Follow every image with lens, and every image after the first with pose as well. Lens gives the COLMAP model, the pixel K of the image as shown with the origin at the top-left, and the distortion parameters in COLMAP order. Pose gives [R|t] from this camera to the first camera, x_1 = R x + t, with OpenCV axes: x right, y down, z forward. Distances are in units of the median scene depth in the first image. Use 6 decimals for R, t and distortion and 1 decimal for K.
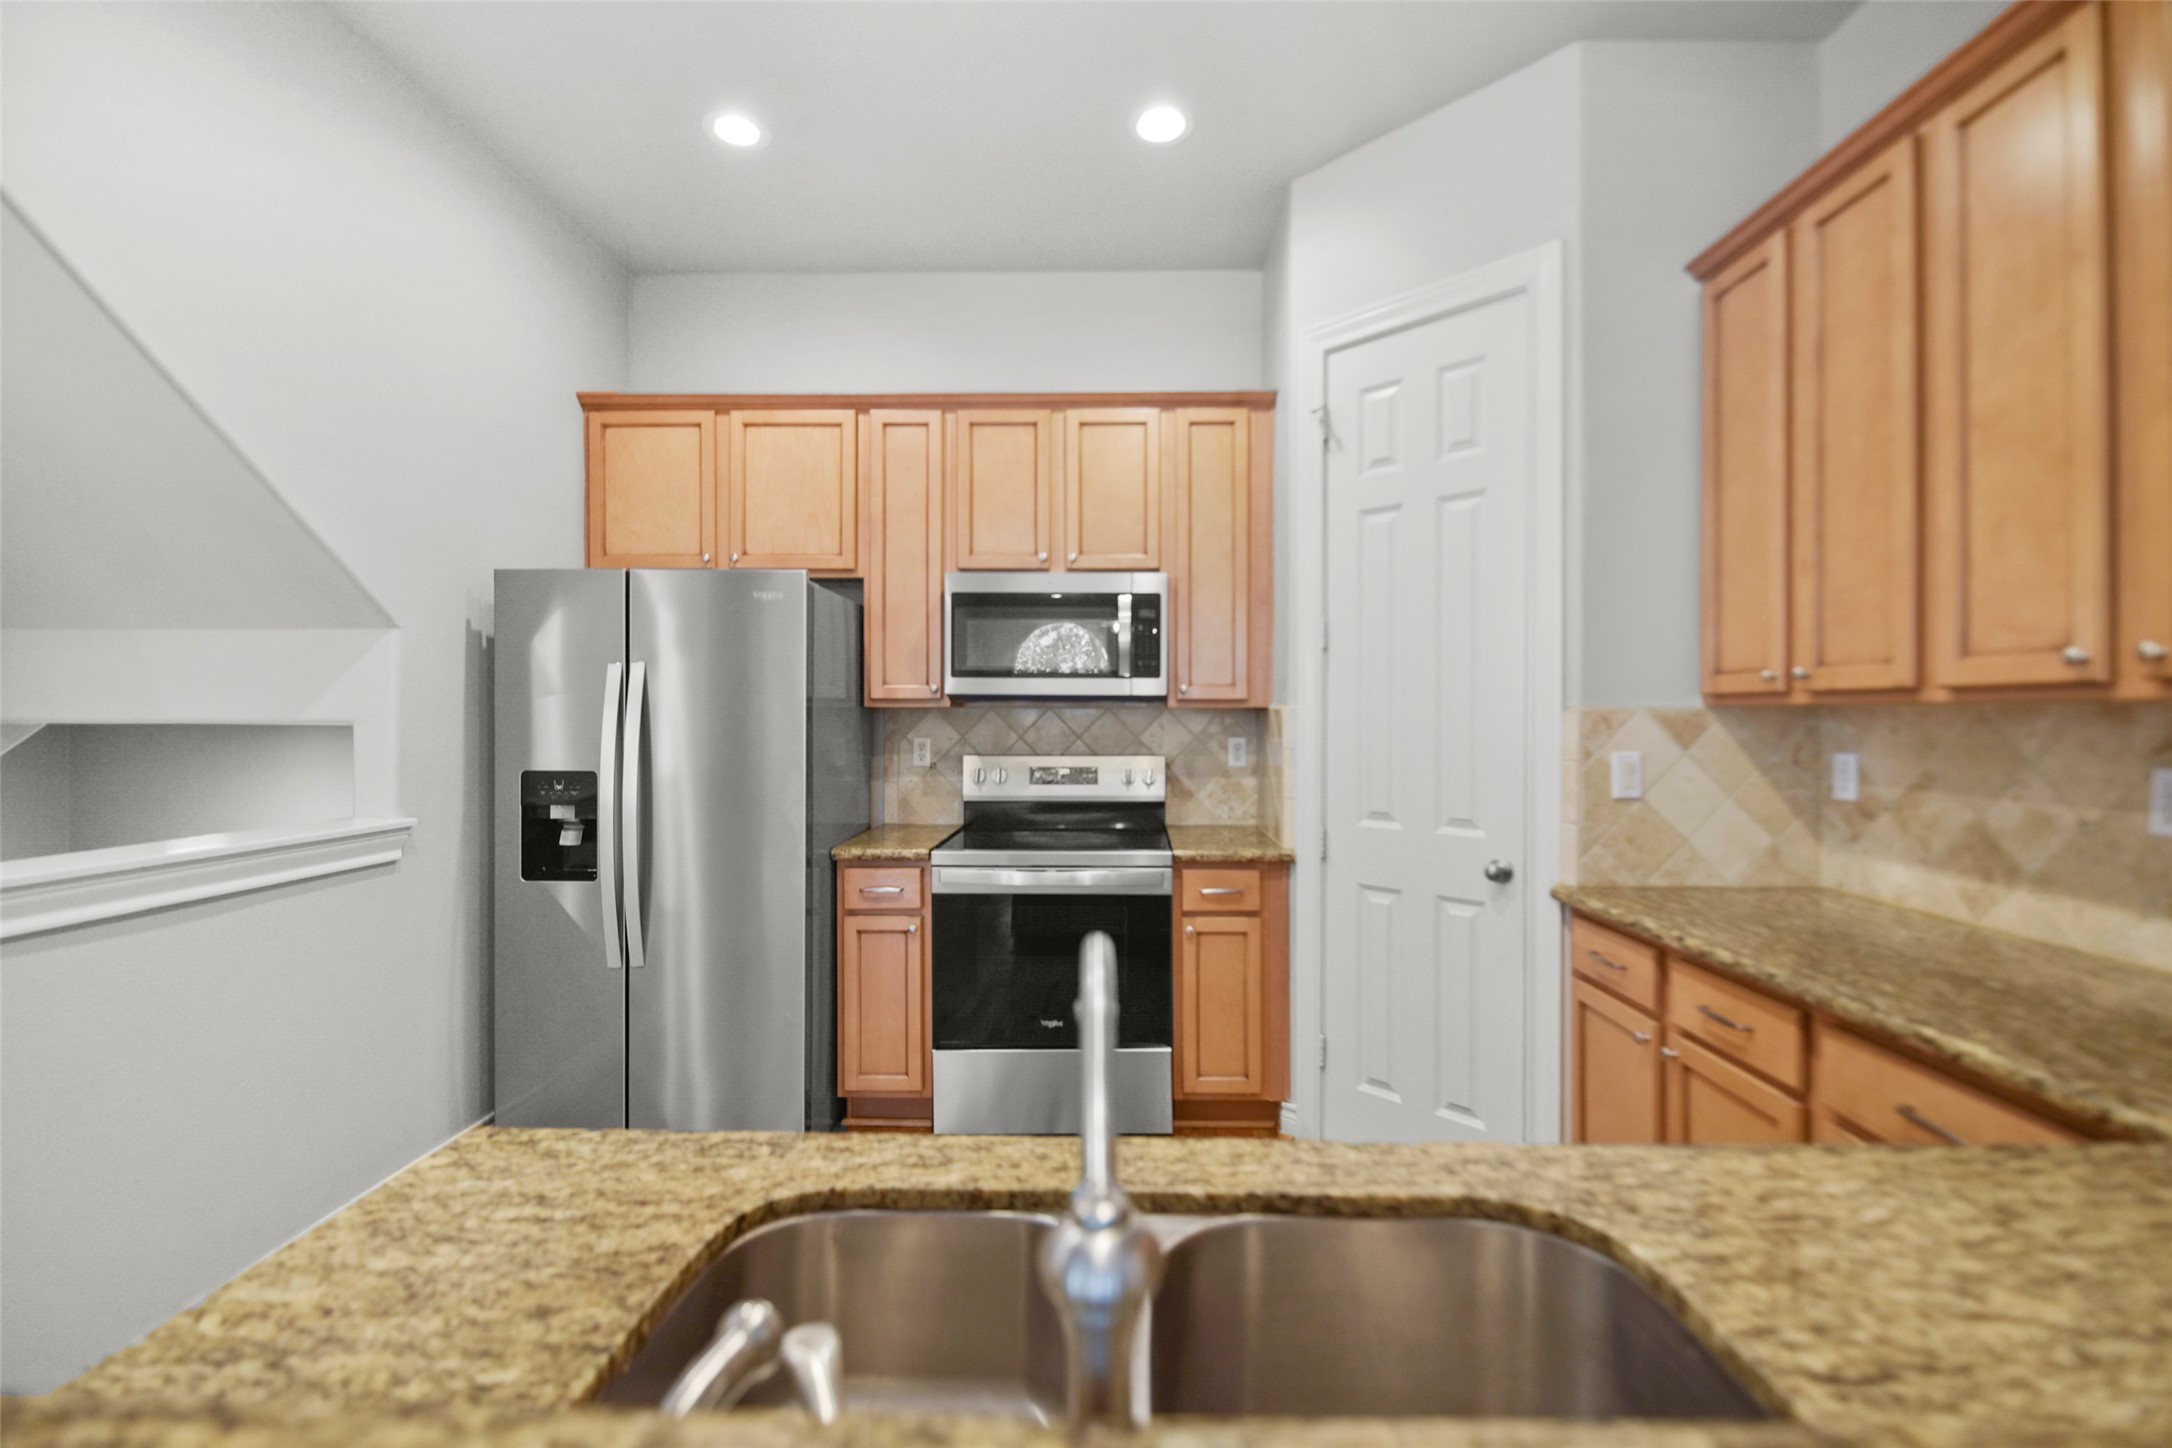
lens RADIAL K [[943.5, 0, 1109.5], [0, 943.5, 714.3], [0, 0, 1]] dist [0.008650, -0.010090]
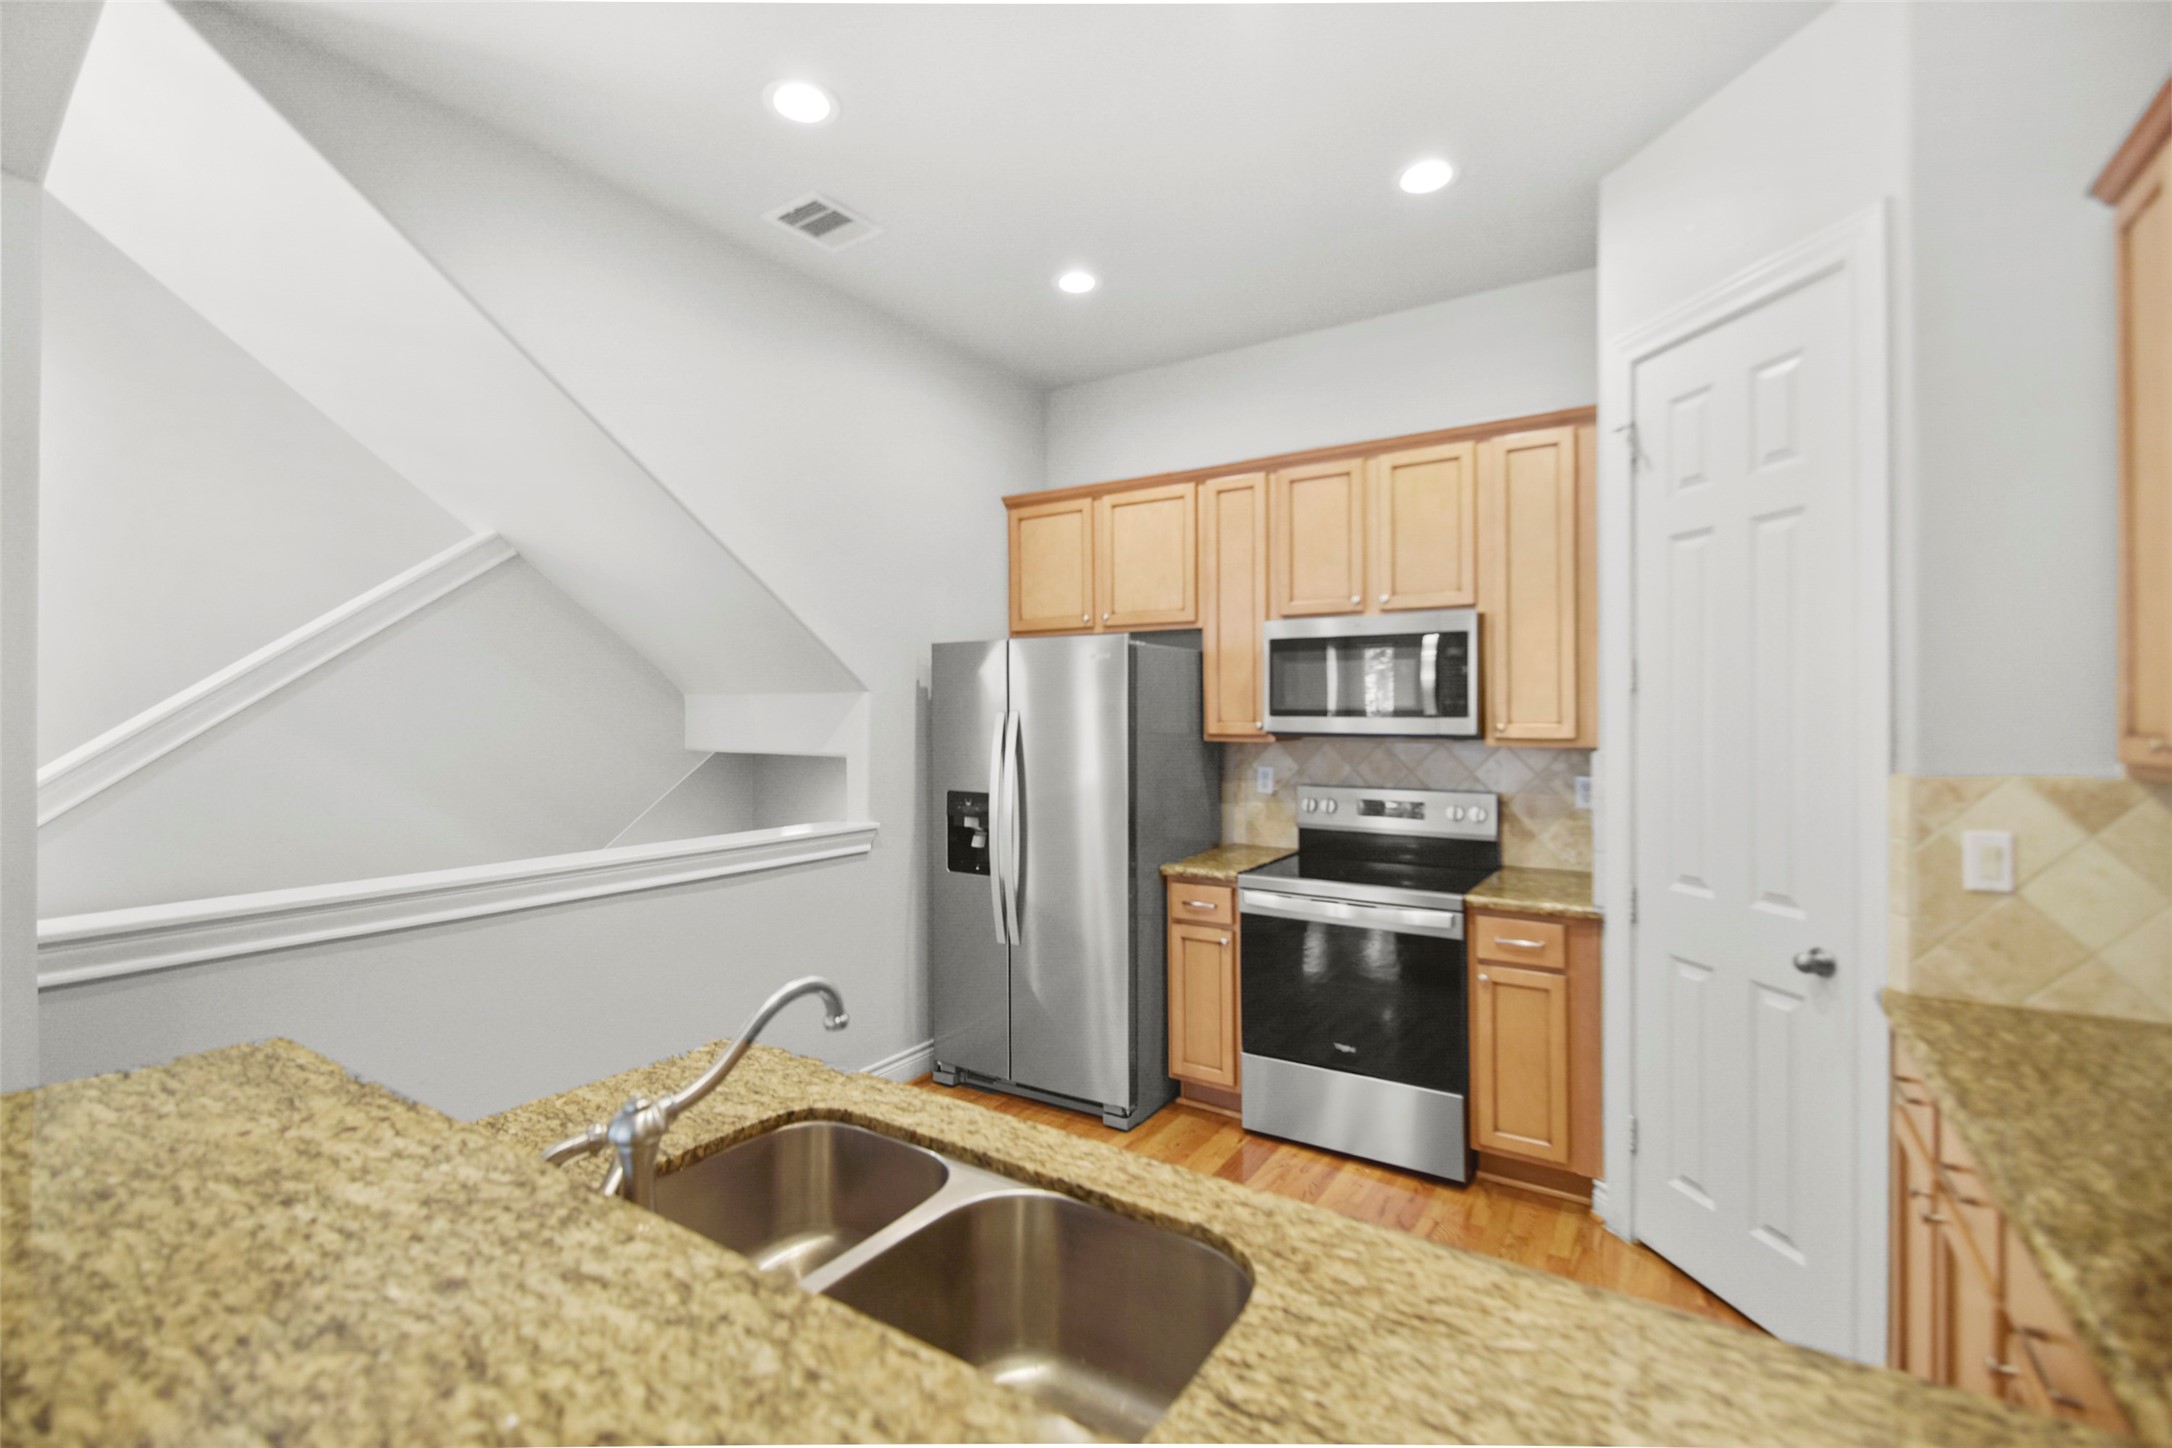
lens RADIAL K [[944.8, 0, 1107.7], [0, 944.8, 711.2], [0, 0, 1]] dist [0.013759, -0.009690]
pose [[0.853548, -0.003335, -0.521004, 0.263833], [0.003473, 0.999994, -0.000710, -0.048654], [0.521003, -0.001203, 0.853554, -0.039492]]
